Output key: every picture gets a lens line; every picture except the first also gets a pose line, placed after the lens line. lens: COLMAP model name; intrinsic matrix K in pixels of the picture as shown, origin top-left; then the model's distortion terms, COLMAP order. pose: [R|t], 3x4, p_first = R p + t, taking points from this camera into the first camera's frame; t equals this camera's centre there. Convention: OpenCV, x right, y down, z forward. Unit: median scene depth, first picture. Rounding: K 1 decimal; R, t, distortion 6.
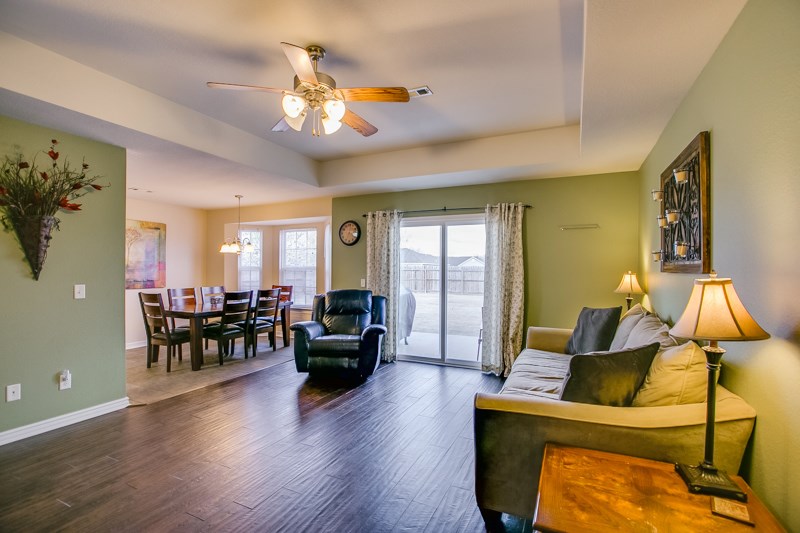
lens RADIAL K [[368.5, 0, 401.8], [0, 368.5, 269.8], [0, 0, 1]] dist [-0.041629, 0.014761]
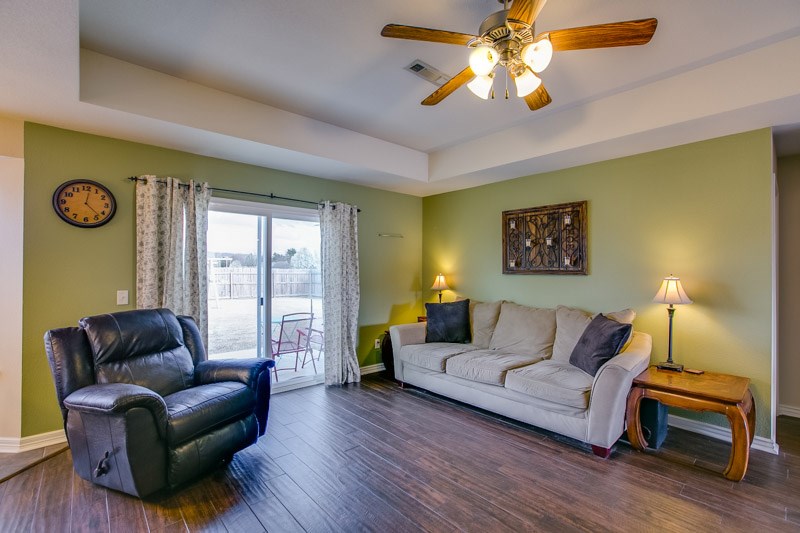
lens RADIAL K [[368.5, 0, 415.2], [0, 368.5, 270.6], [0, 0, 1]] dist [-0.041629, 0.014761]
pose [[0.379340, 0.000619, 0.925257, -0.456908], [0.000698, 0.999999, -0.000955, -0.004298], [-0.925257, 0.001008, 0.379339, 0.392505]]
